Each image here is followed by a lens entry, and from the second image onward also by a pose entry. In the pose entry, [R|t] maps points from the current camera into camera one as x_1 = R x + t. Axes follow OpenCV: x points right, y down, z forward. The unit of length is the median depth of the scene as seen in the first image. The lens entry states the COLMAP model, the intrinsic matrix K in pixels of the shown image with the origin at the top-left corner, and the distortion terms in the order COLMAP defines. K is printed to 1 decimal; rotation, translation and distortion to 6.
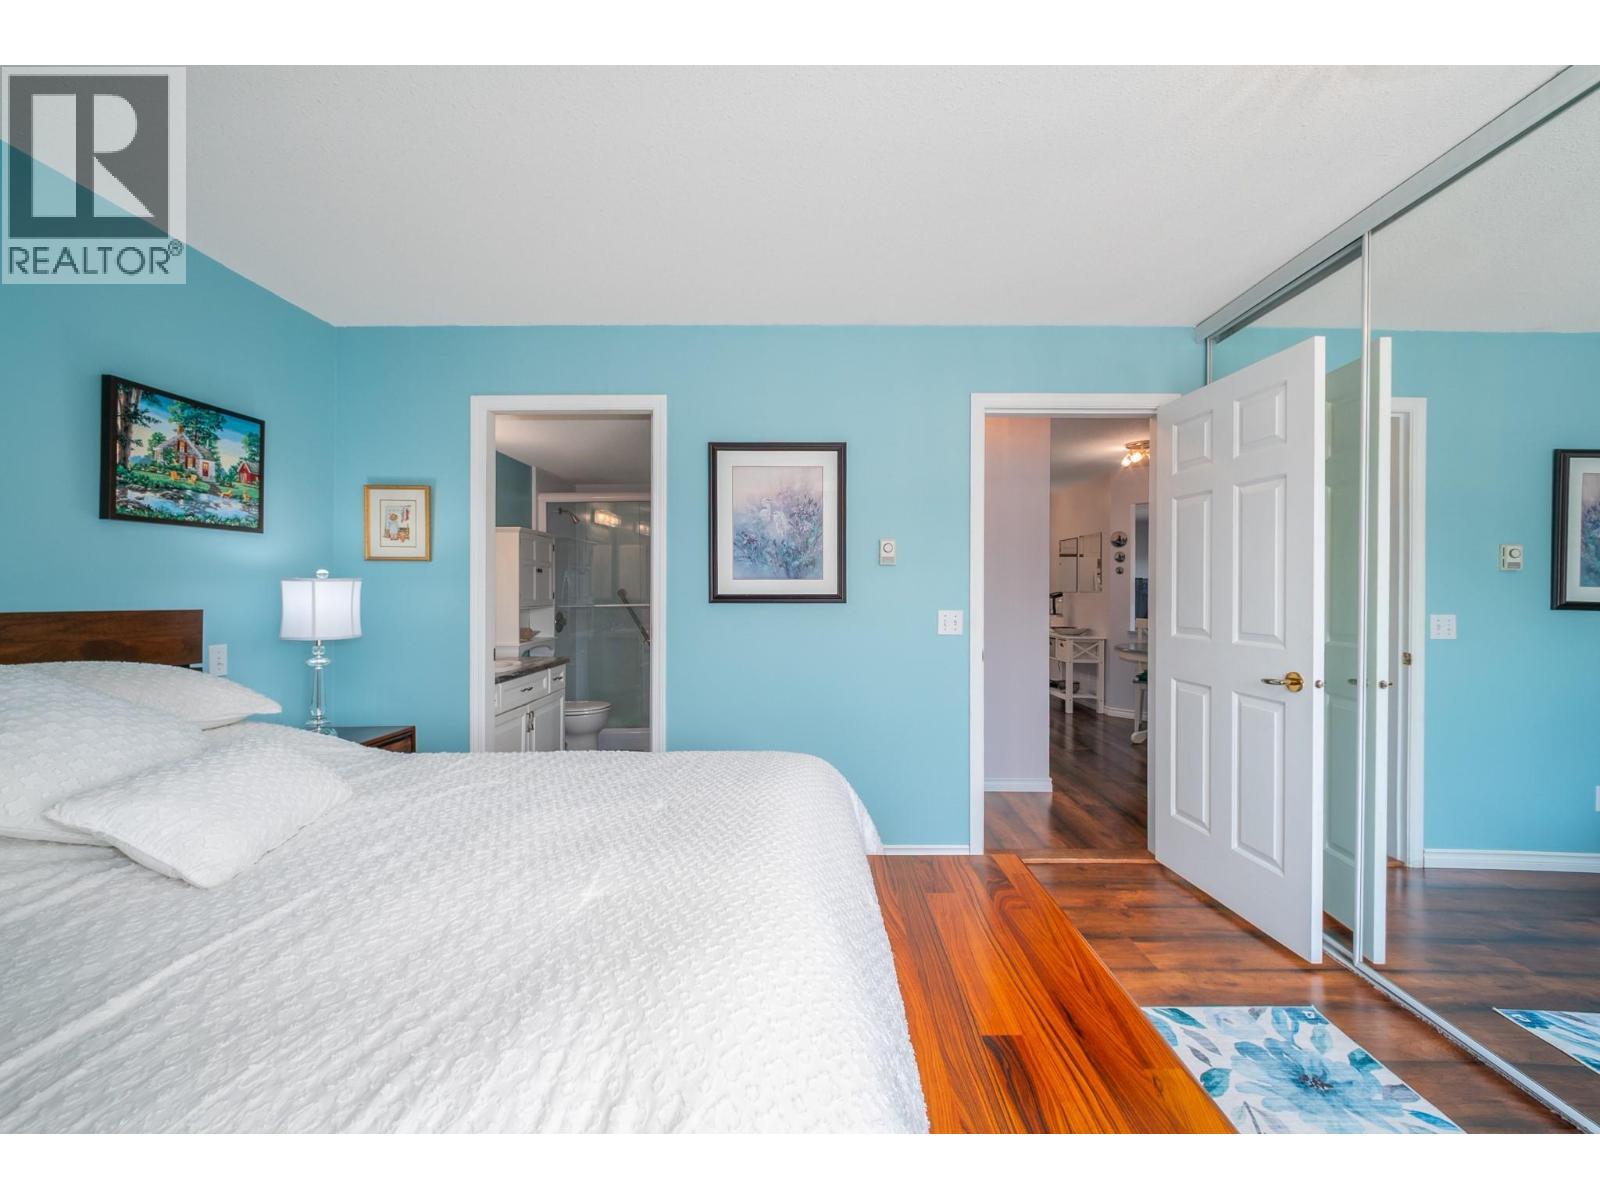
lens RADIAL K [[639.2, 0, 798.6], [0, 639.2, 598.5], [0, 0, 1]] dist [0.013837, -0.002076]
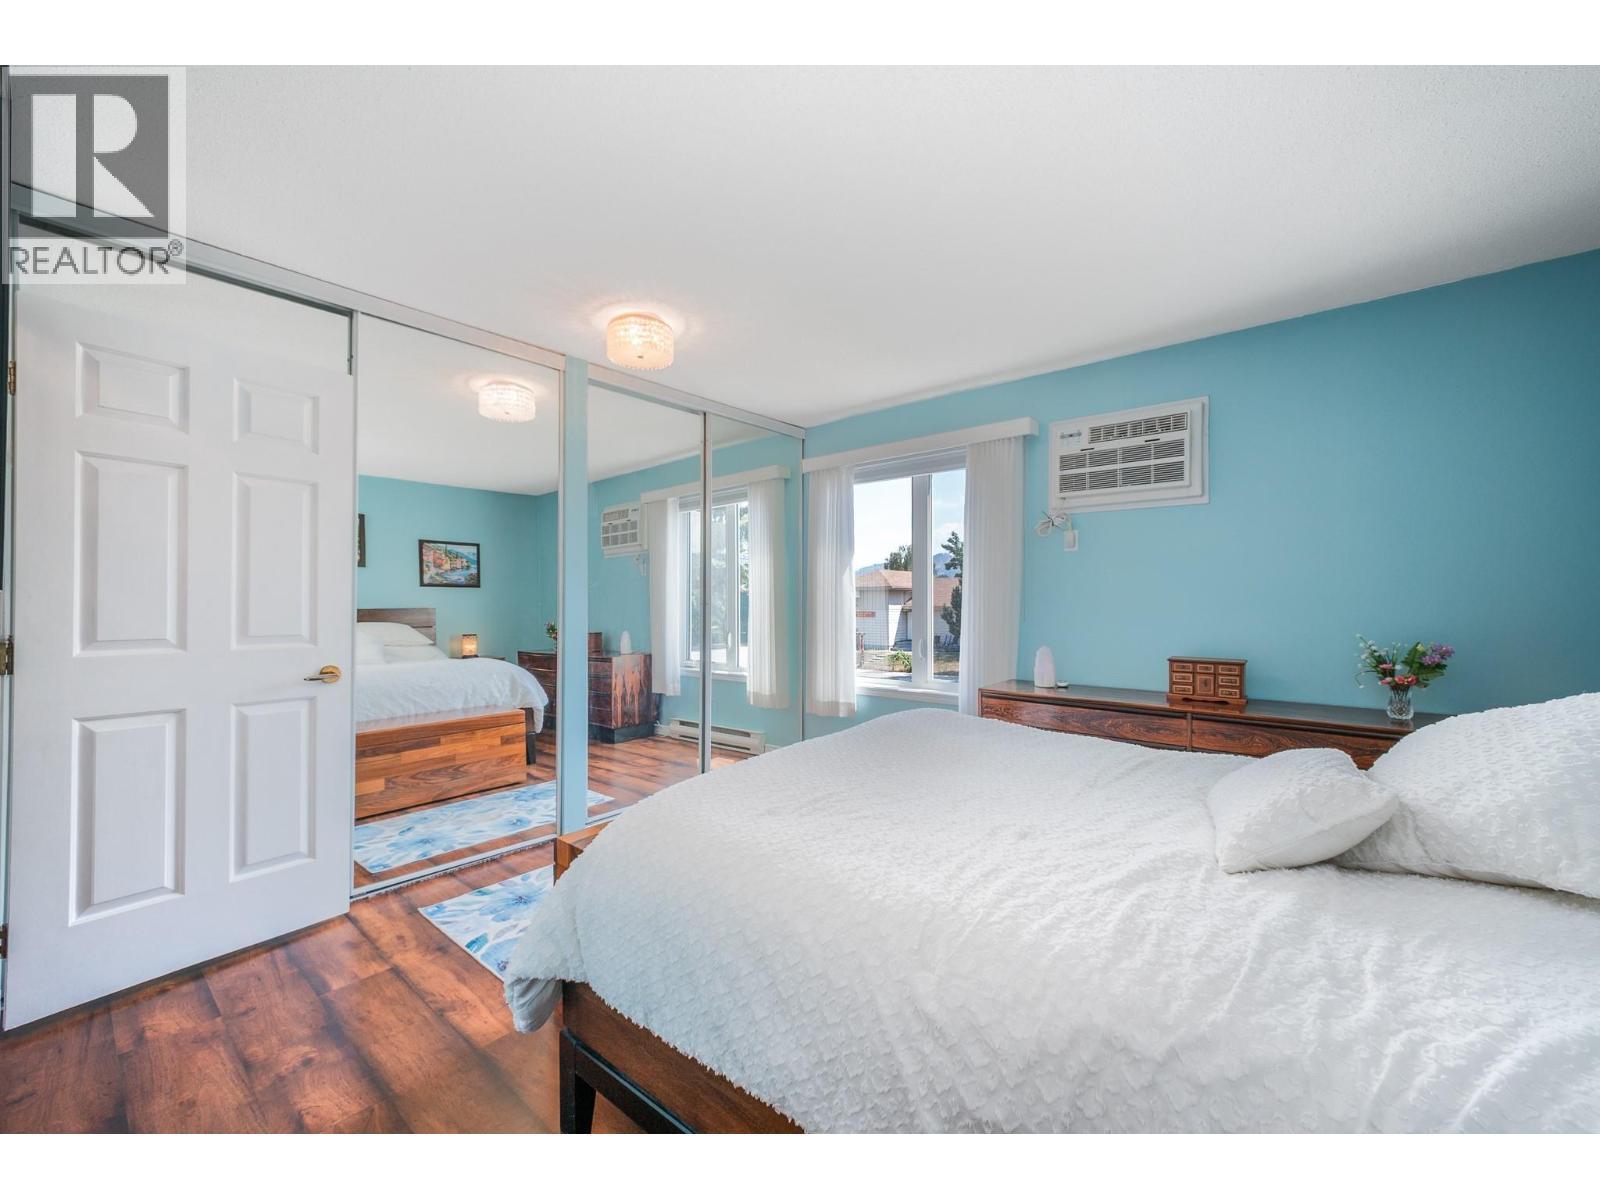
lens RADIAL K [[639.2, 0, 800.0], [0, 639.2, 599.0], [0, 0, 1]] dist [0.013837, -0.002076]
pose [[-0.774245, -0.002424, 0.632881, -0.692869], [-0.001017, 0.999996, 0.002587, -0.006856], [-0.632885, 0.001359, -0.774245, 1.655347]]
